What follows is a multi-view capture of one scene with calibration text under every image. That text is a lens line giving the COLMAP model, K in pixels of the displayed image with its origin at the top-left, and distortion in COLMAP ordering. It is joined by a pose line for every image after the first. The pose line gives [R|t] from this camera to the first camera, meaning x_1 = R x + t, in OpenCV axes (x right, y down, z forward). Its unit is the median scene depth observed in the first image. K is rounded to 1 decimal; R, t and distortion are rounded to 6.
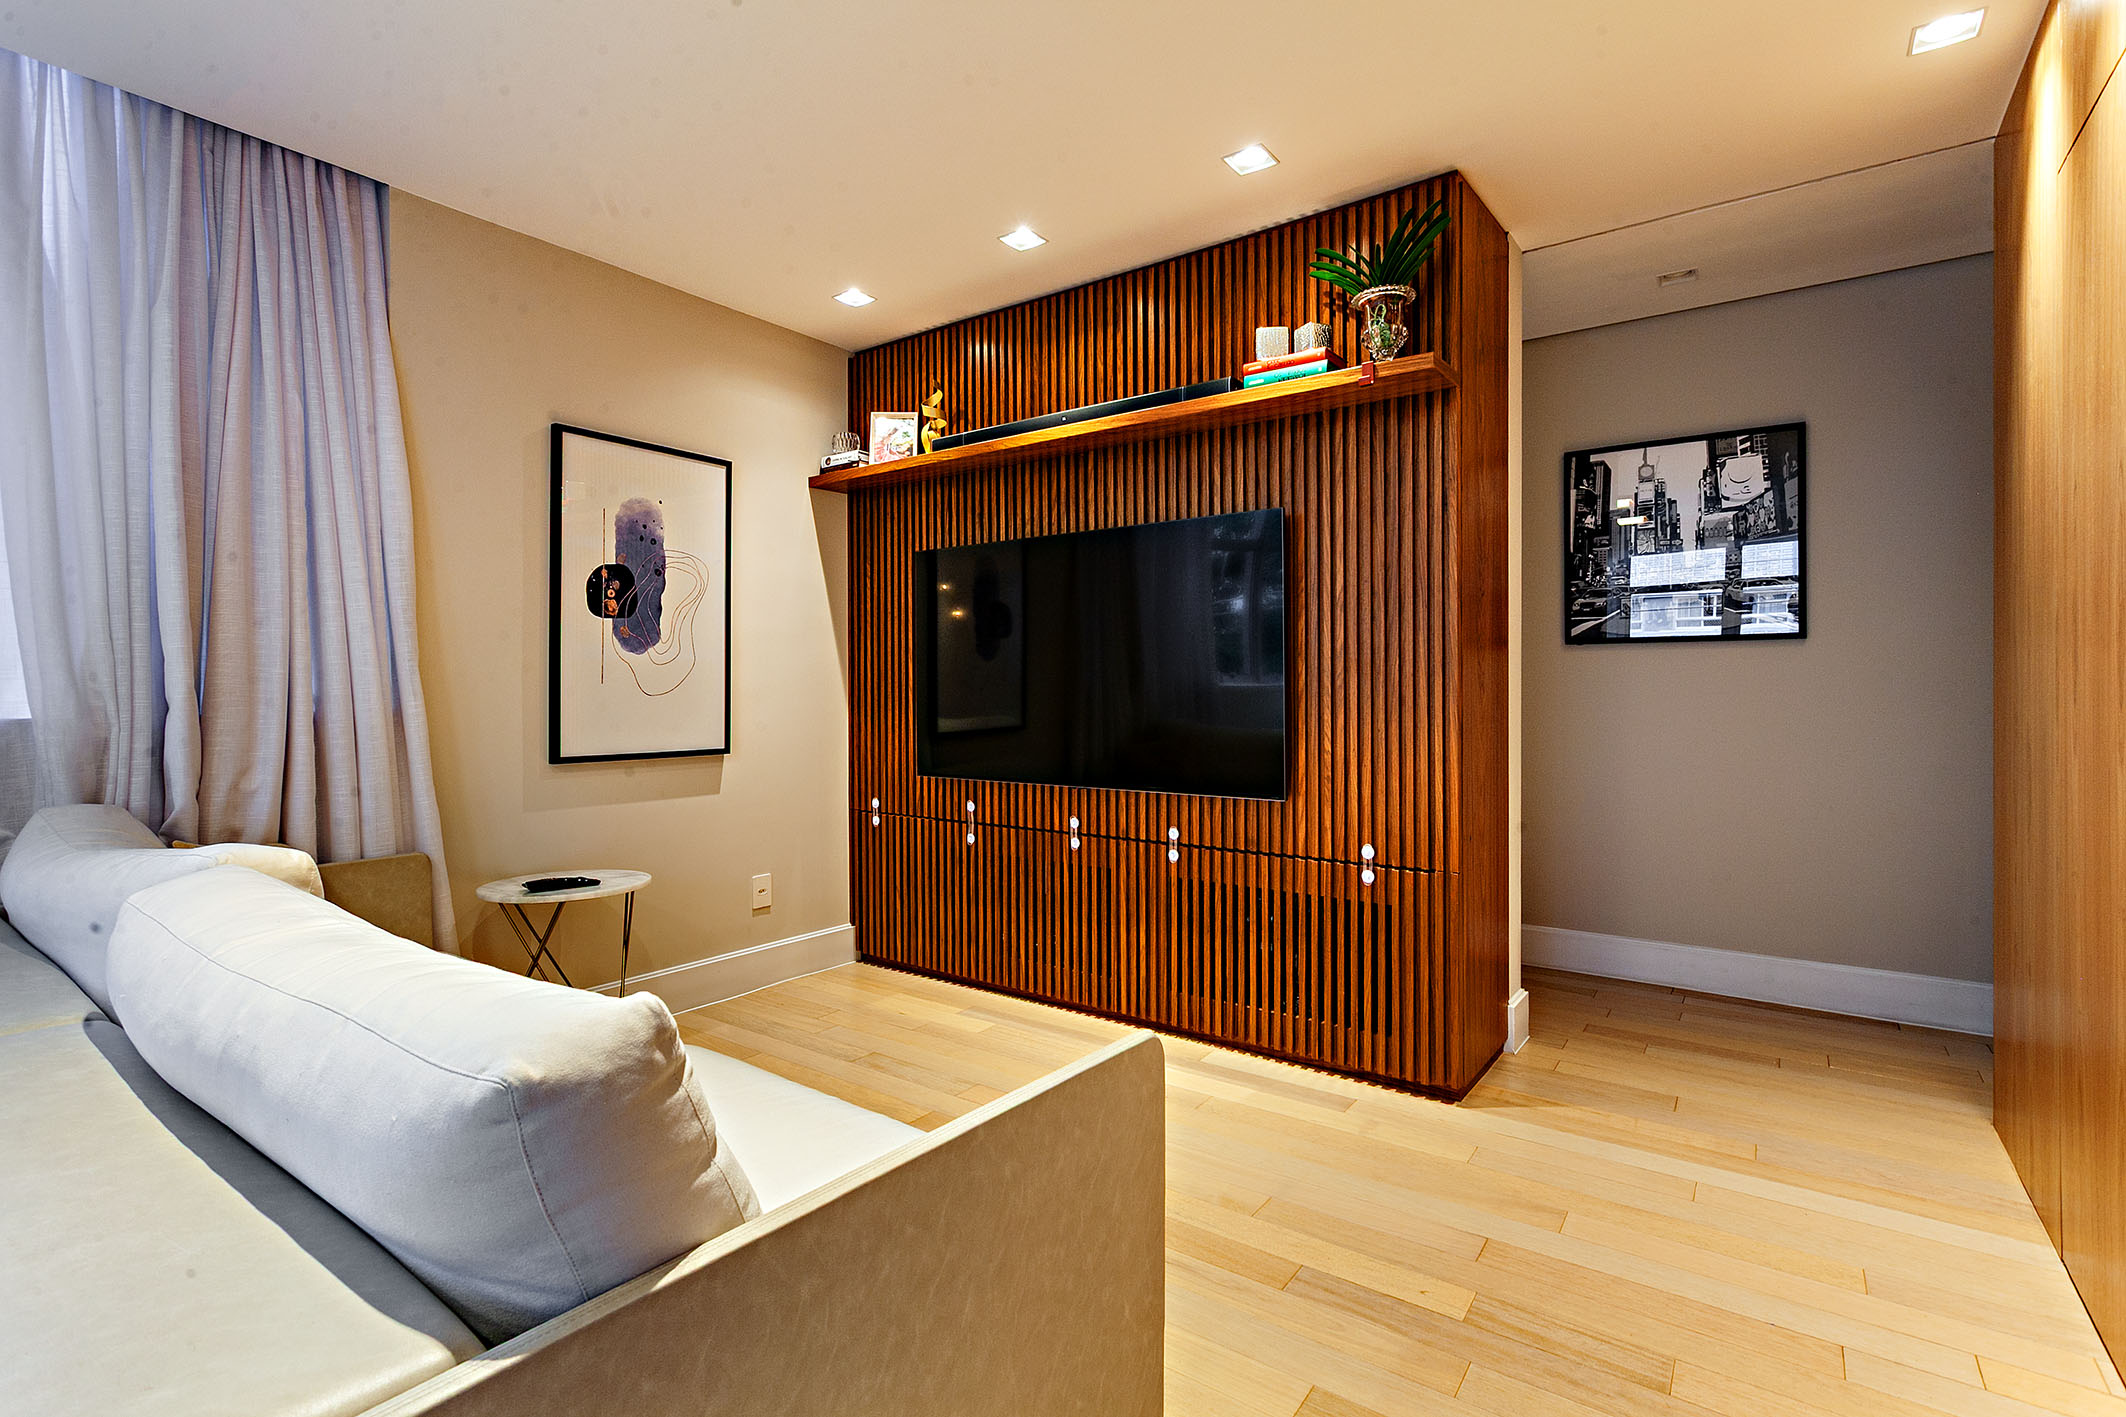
lens RADIAL K [[1008.2, 0, 1004.7], [0, 1008.2, 692.6], [0, 0, 1]] dist [-0.009975, 0.003424]
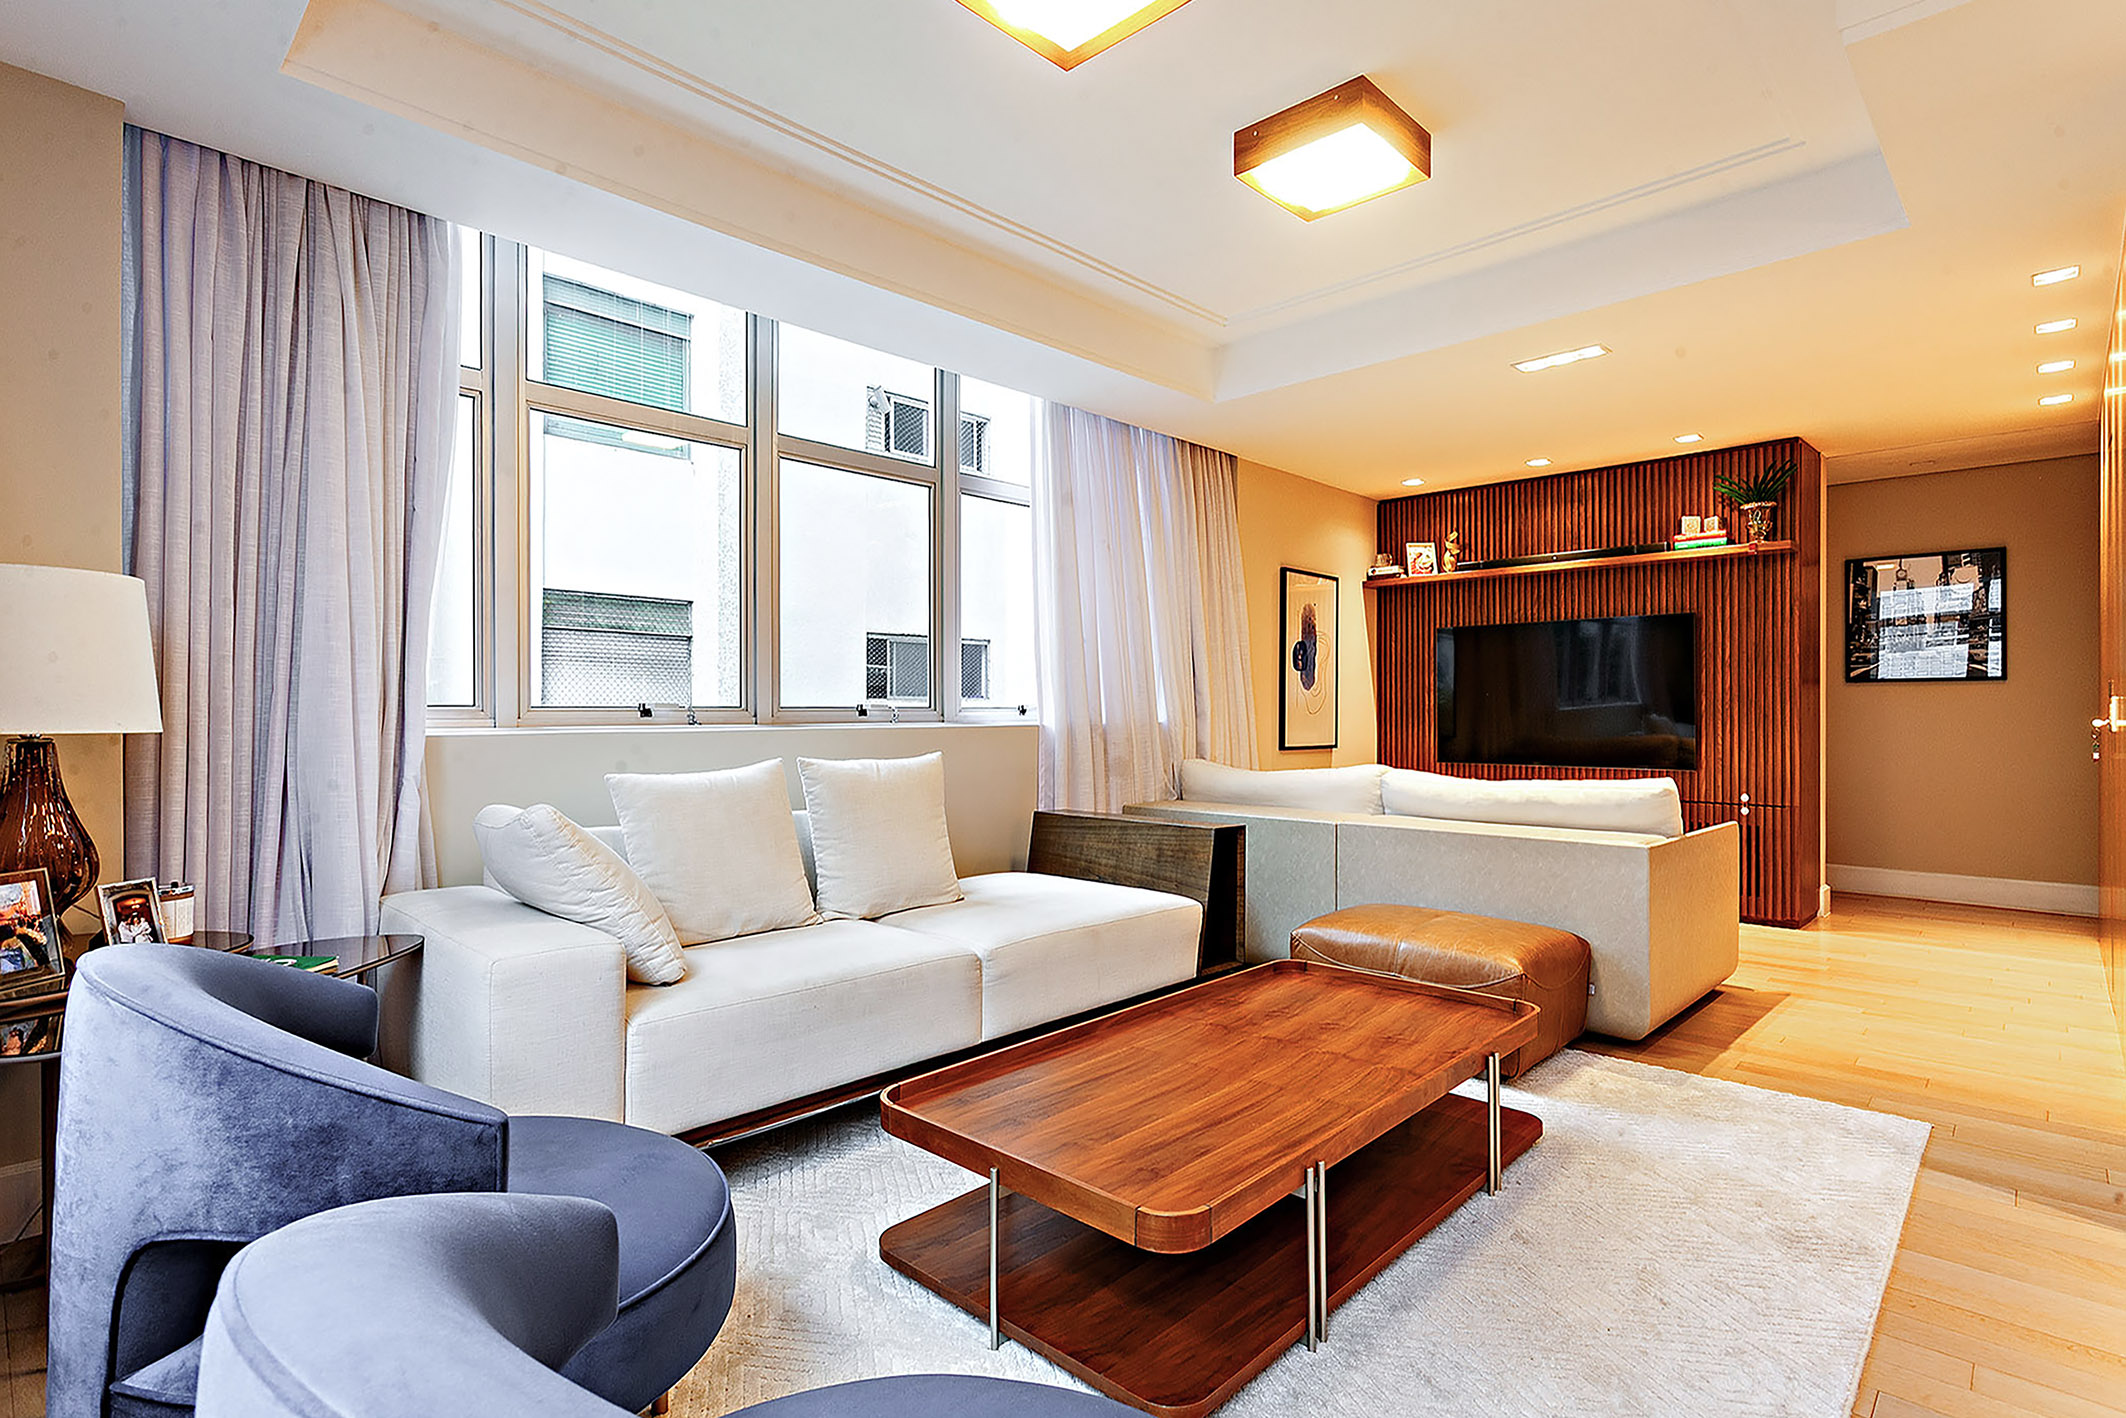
lens RADIAL K [[1089.3, 0, 1065.8], [0, 1089.3, 711.6], [0, 0, 1]] dist [-0.003597, 0.000790]
pose [[0.996765, 0.002145, -0.080338, -0.633009], [-0.002425, 0.999991, -0.003383, 0.006844], [0.080330, 0.003567, 0.996762, -0.960877]]
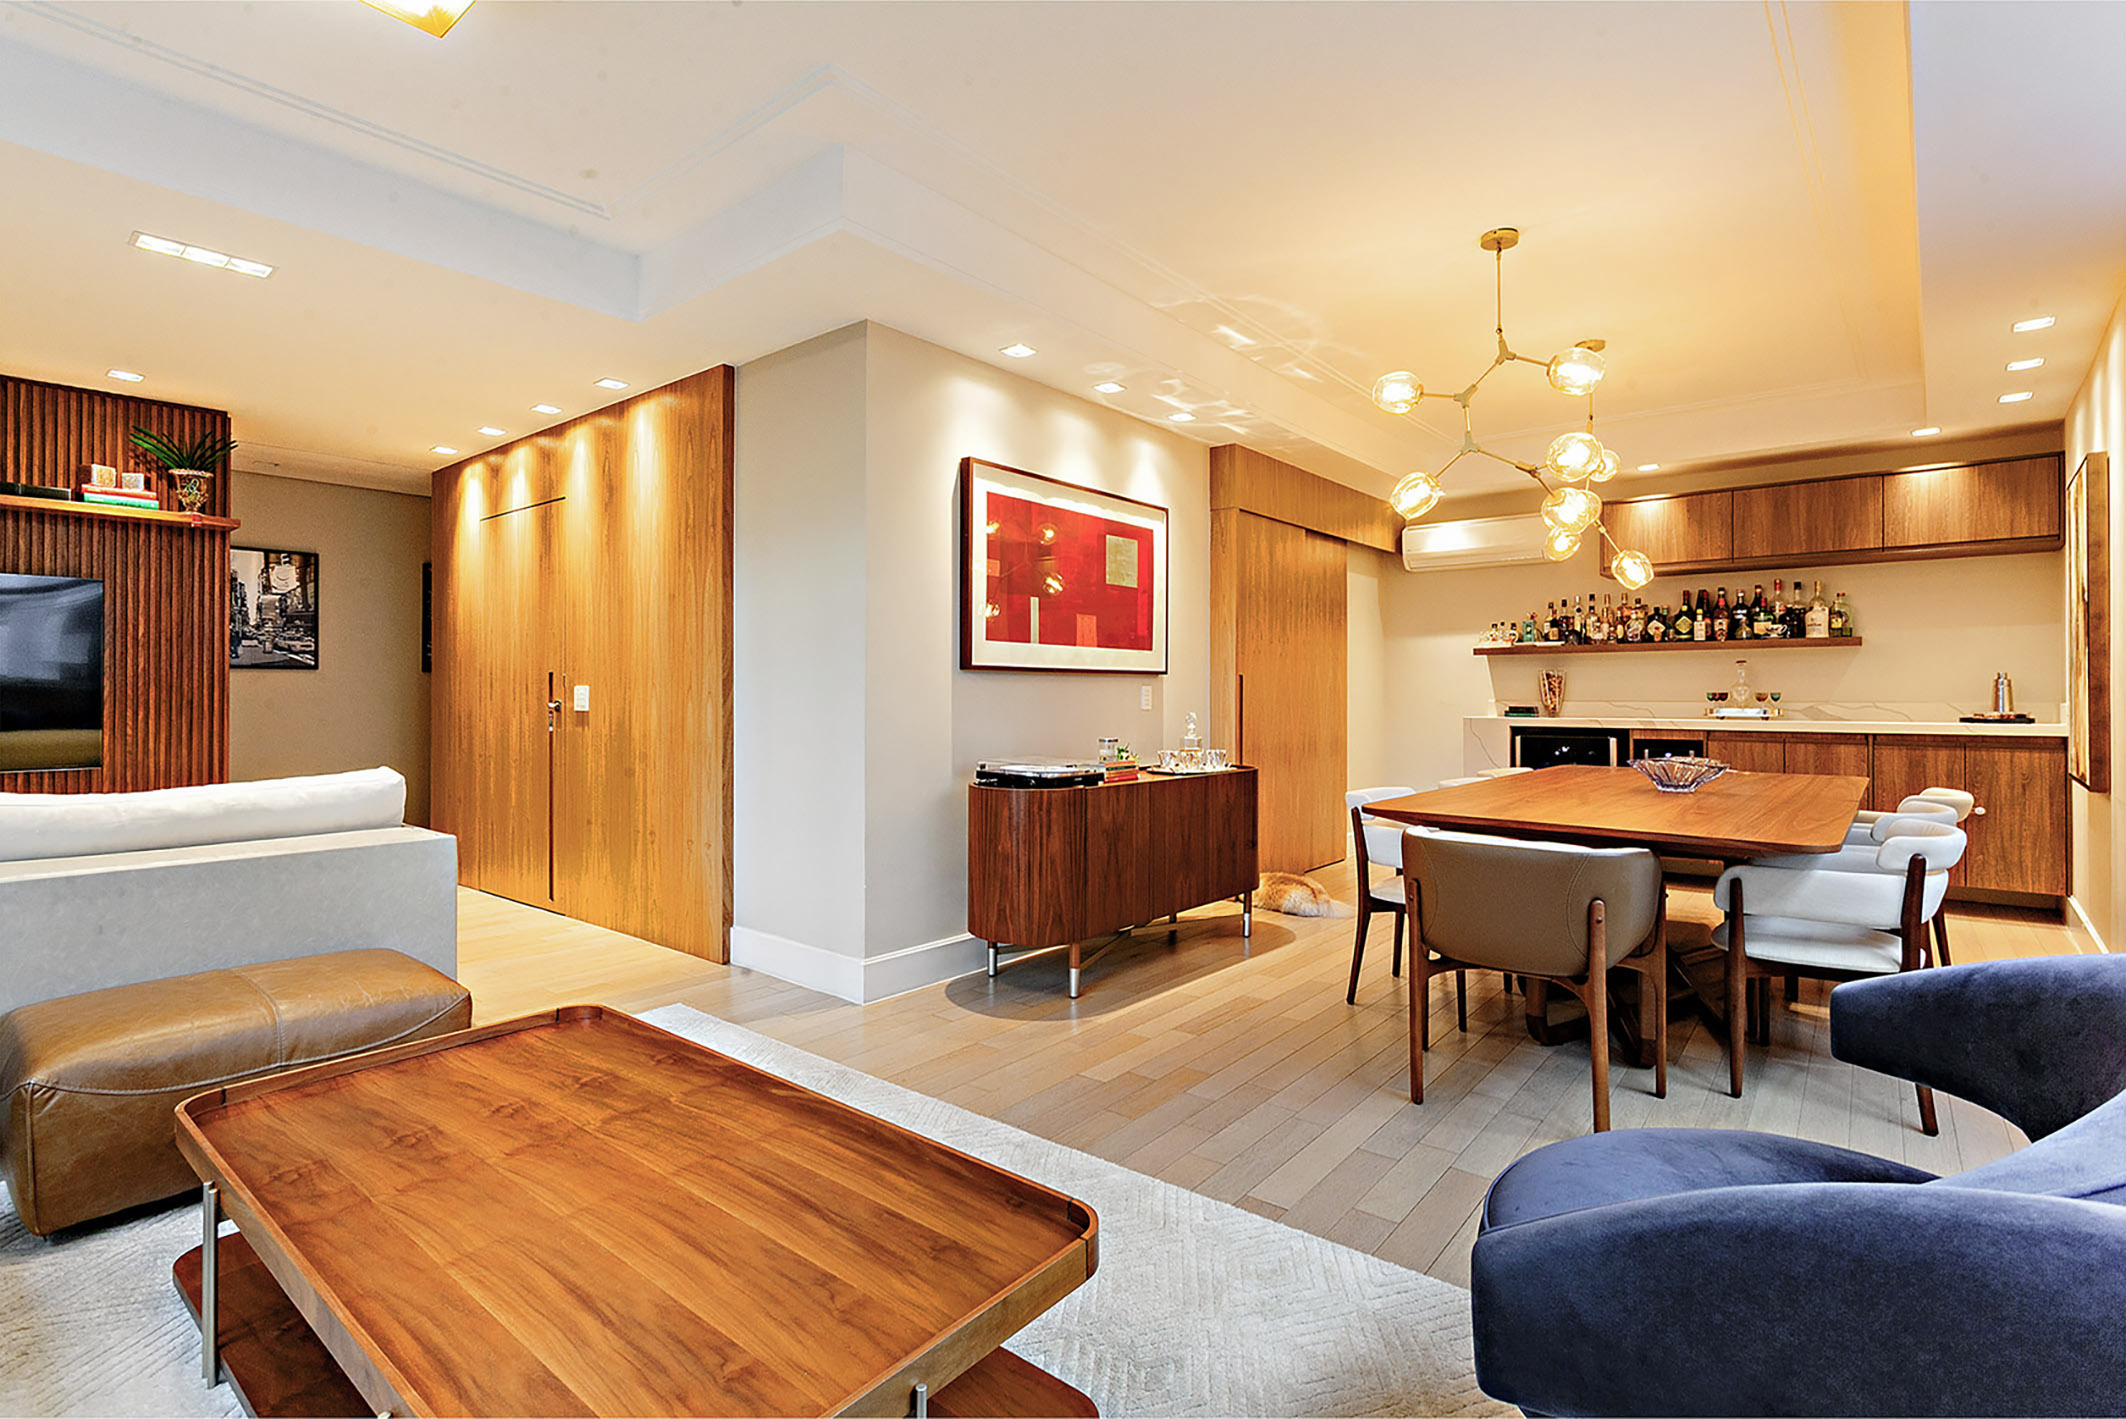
lens RADIAL K [[949.4, 0, 1069.0], [0, 949.4, 694.9], [0, 0, 1]] dist [0.000902, 0.000245]
pose [[0.014333, 0.003051, 0.999893, -1.040617], [0.004795, 0.999984, -0.003120, 0.005010], [-0.999886, 0.004839, 0.014318, -0.458206]]
